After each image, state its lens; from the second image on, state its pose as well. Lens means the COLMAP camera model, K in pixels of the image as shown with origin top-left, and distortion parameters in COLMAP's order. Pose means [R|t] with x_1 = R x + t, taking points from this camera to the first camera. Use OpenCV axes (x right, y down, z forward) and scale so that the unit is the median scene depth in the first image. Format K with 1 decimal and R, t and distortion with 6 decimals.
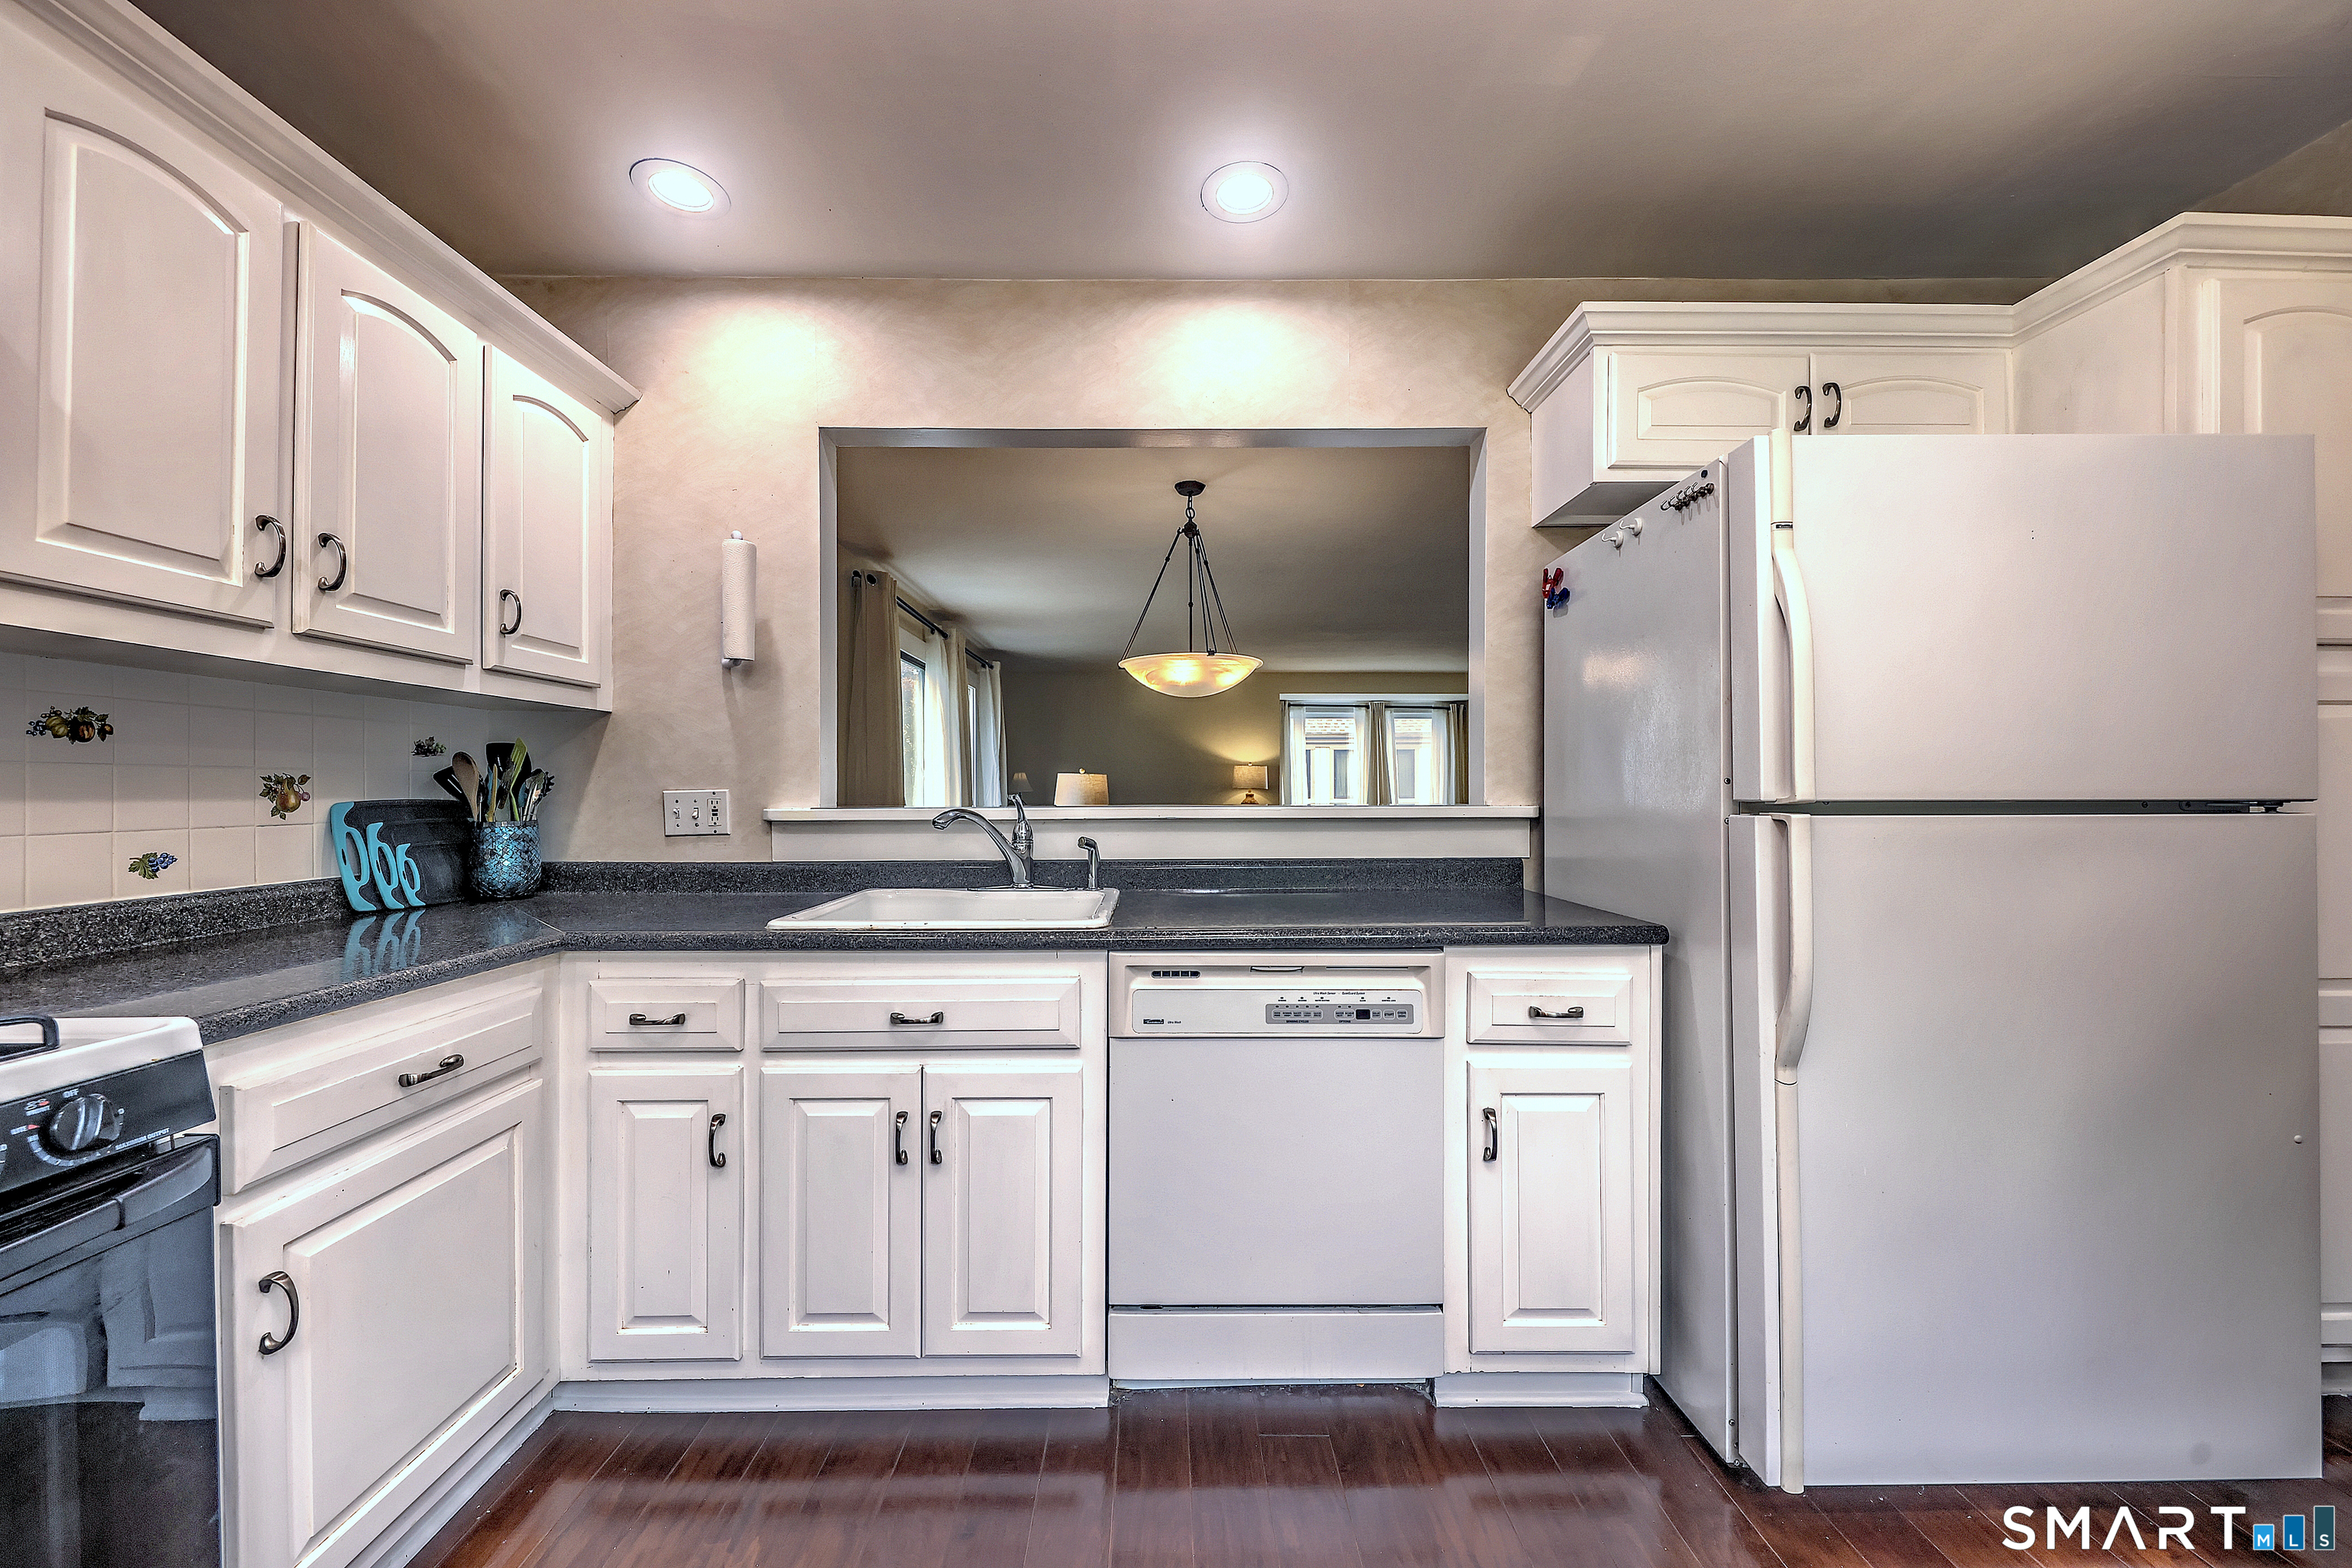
lens RADIAL K [[845.3, 0, 1164.8], [0, 845.3, 786.9], [0, 0, 1]] dist [0.011194, -0.006146]
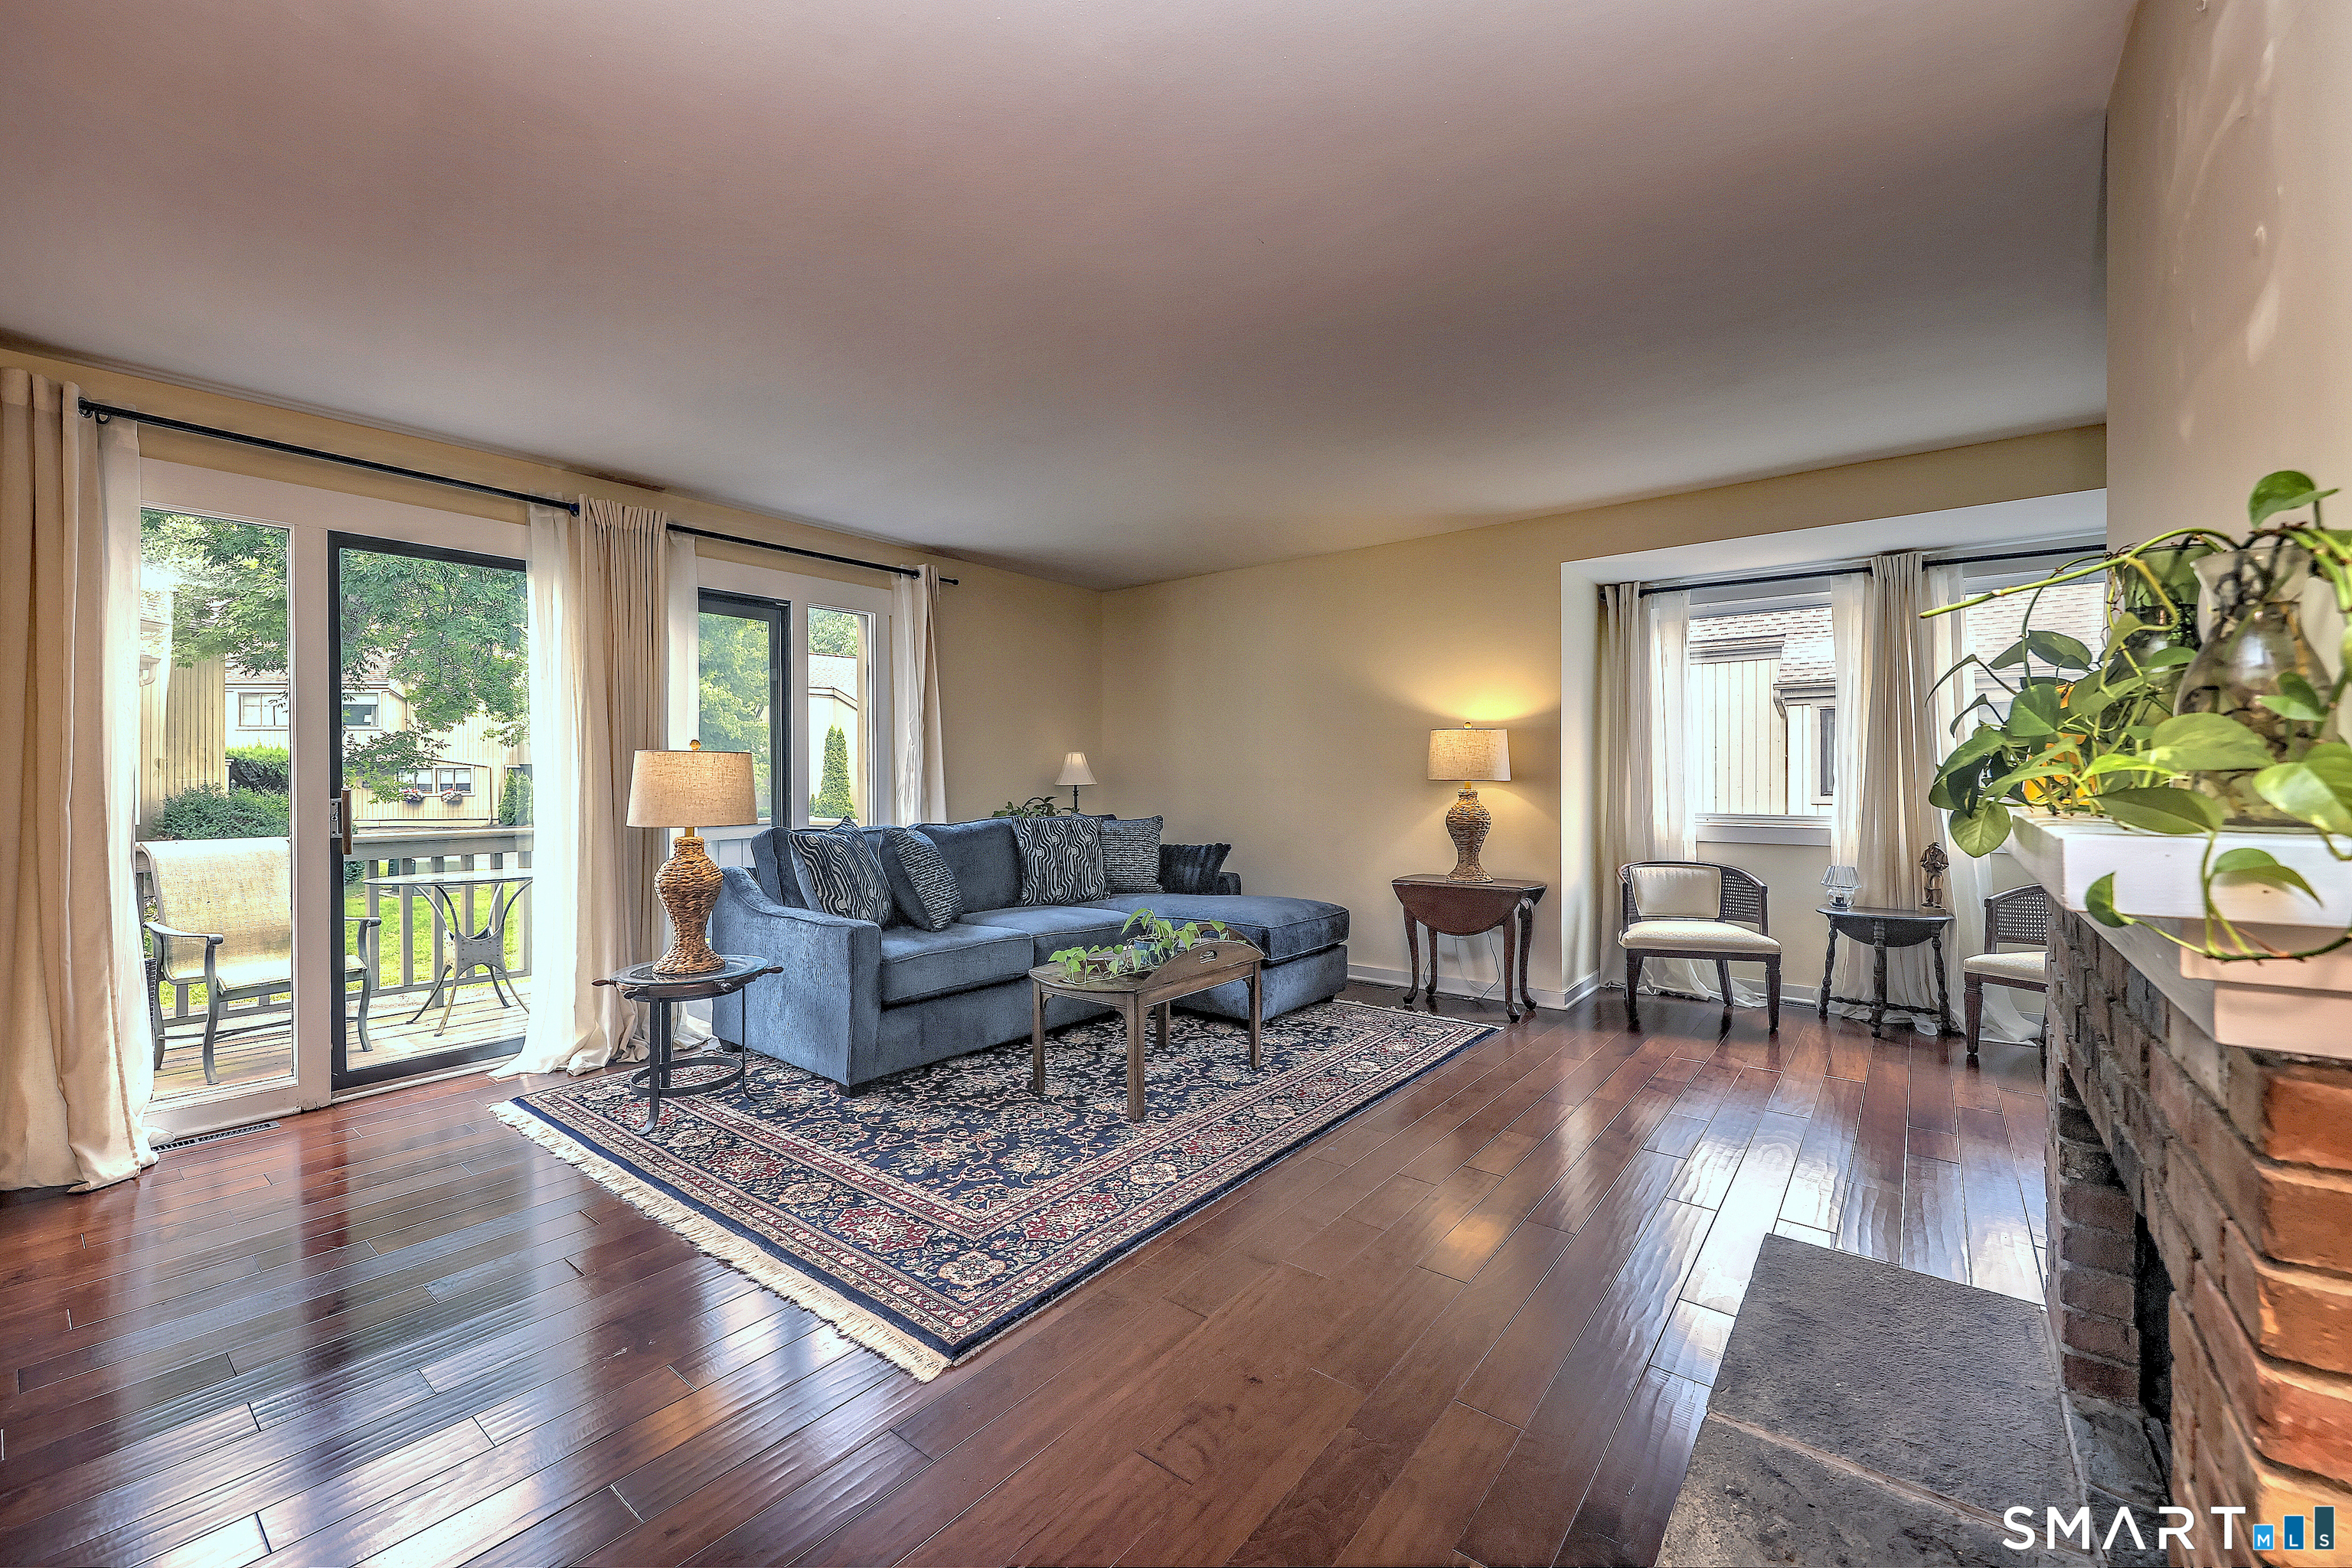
lens RADIAL K [[940.7, 0, 1156.9], [0, 940.7, 777.0], [0, 0, 1]] dist [0.013209, -0.000006]
pose [[0.774197, -0.000891, -0.632944, 1.560918], [0.003002, 0.999993, 0.002263, -0.008519], [0.632938, -0.003652, 0.774194, 2.710063]]
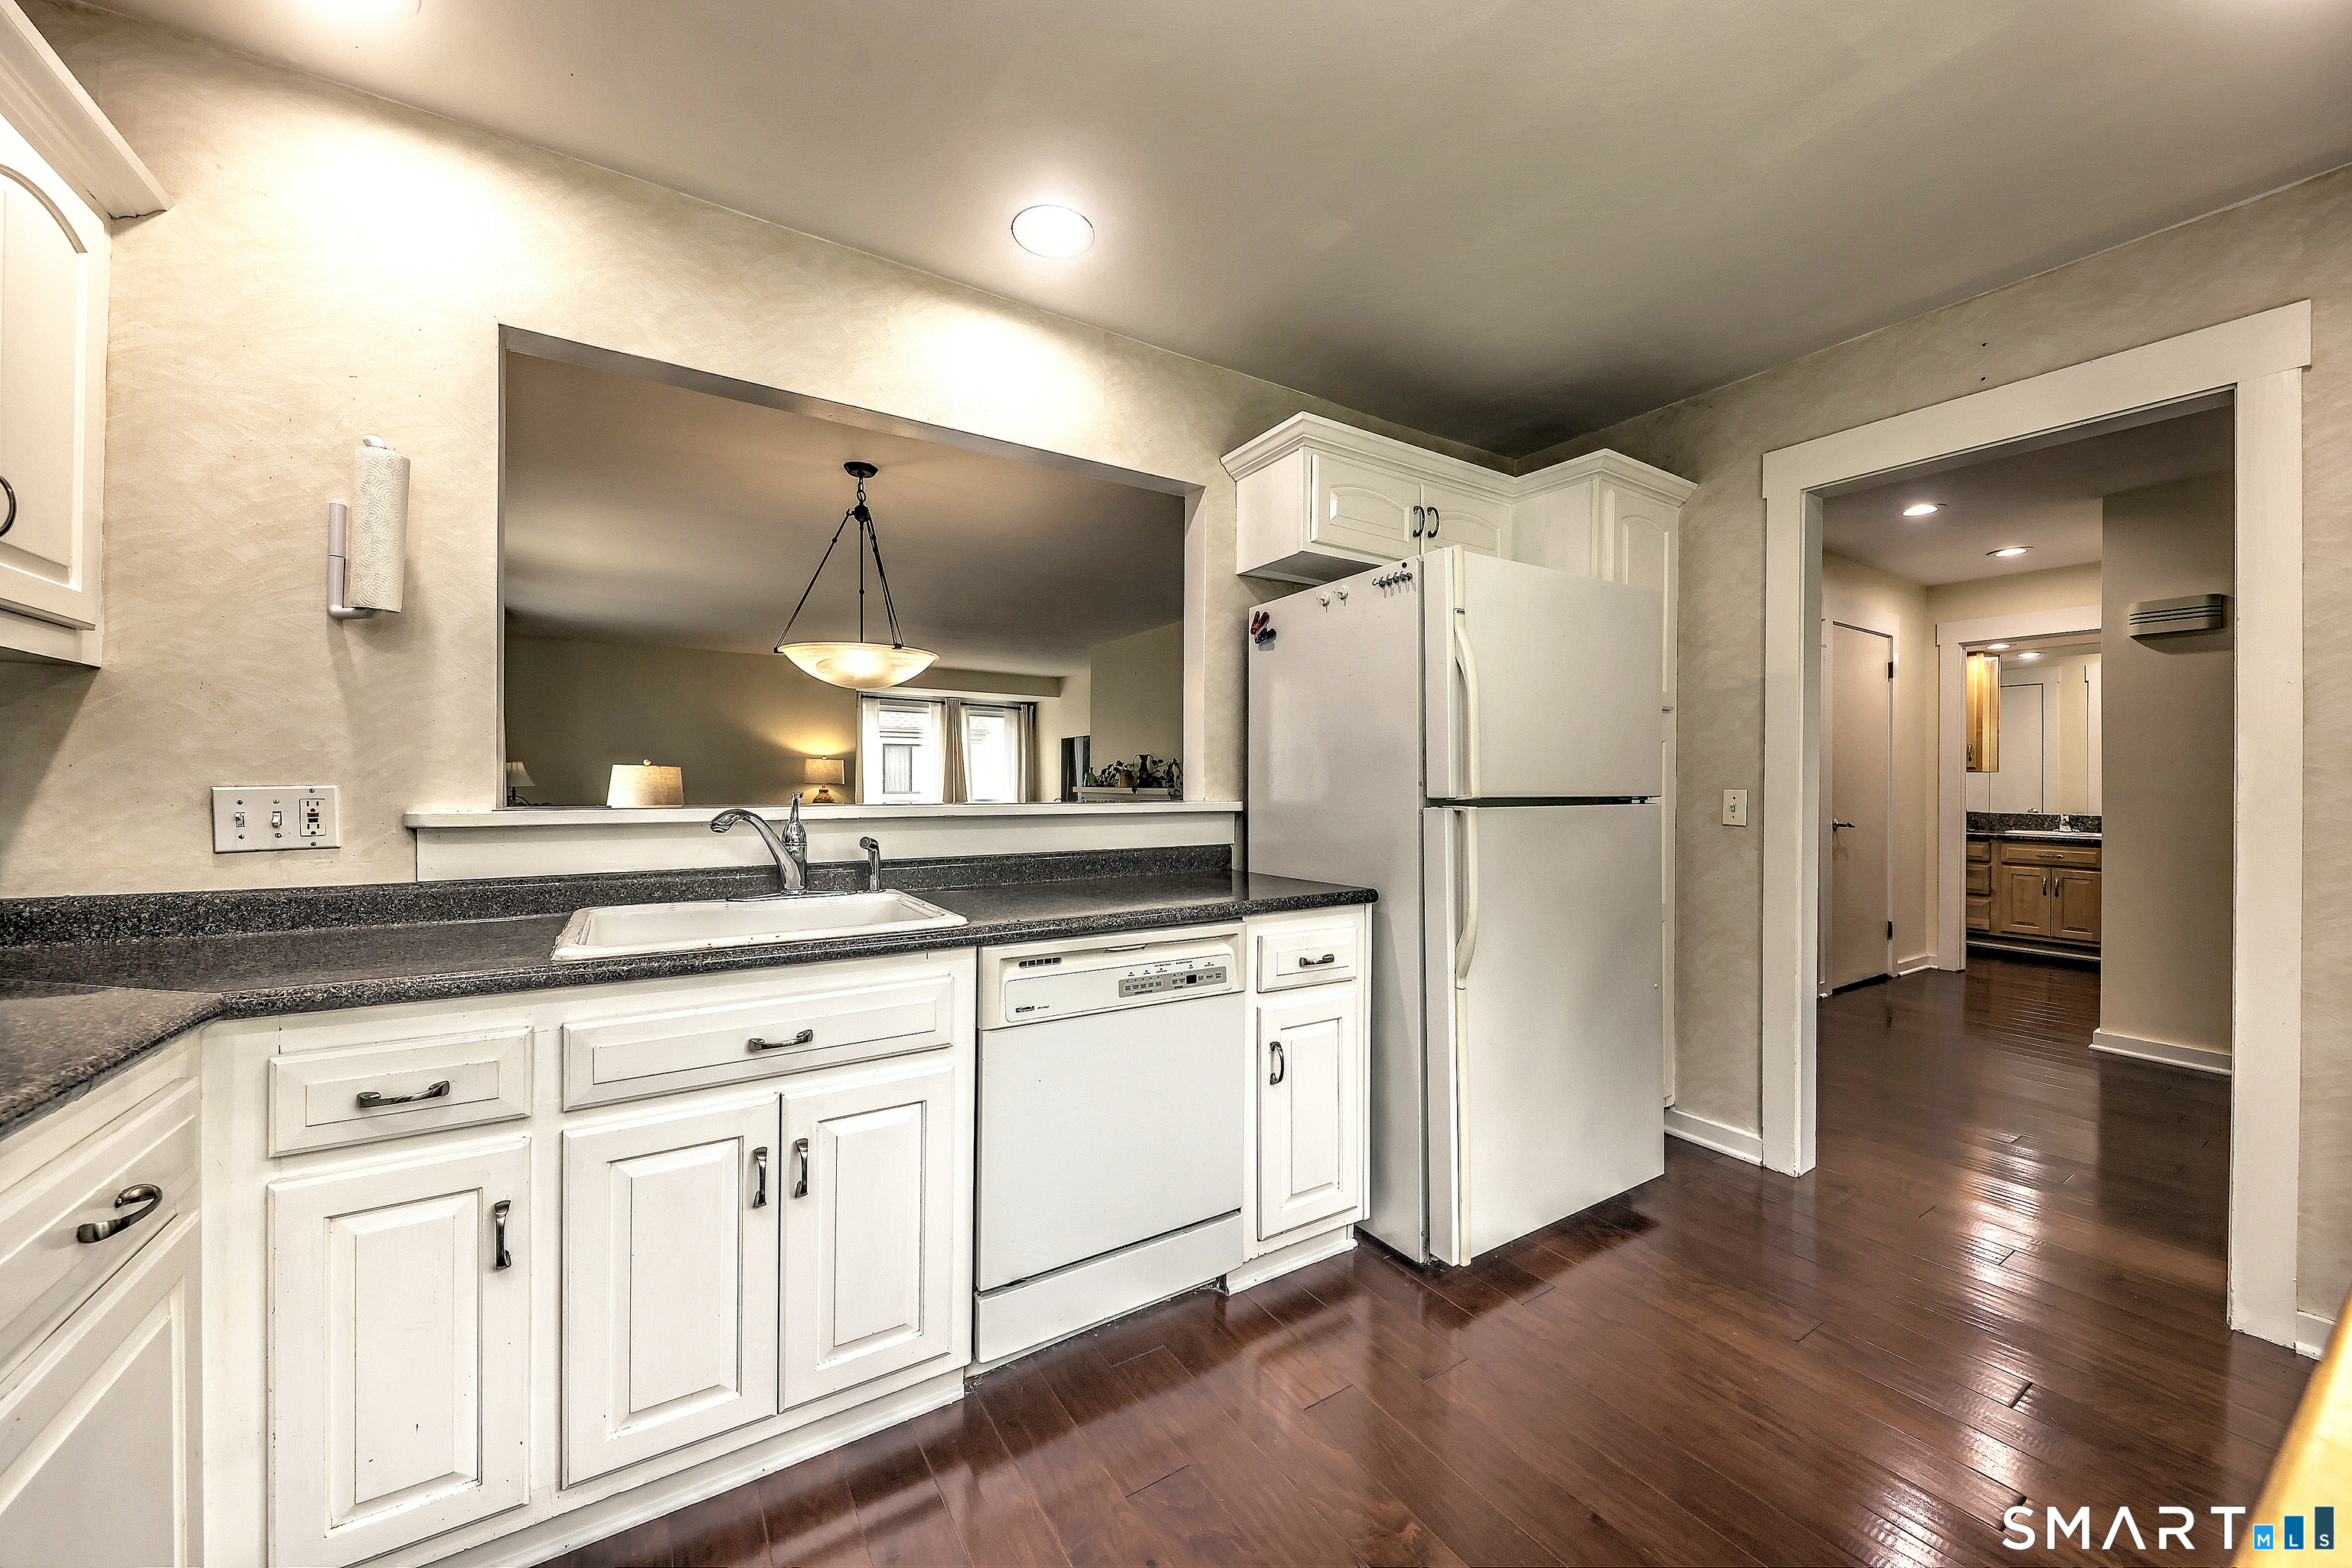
lens RADIAL K [[846.8, 0, 1168.6], [0, 846.8, 781.4], [0, 0, 1]] dist [0.010457, -0.005415]
pose [[0.851901, 0.006714, 0.523661, -0.355229], [-0.006376, 0.999977, -0.002449, -0.004027], [-0.523665, -0.001252, 0.851923, 0.006811]]
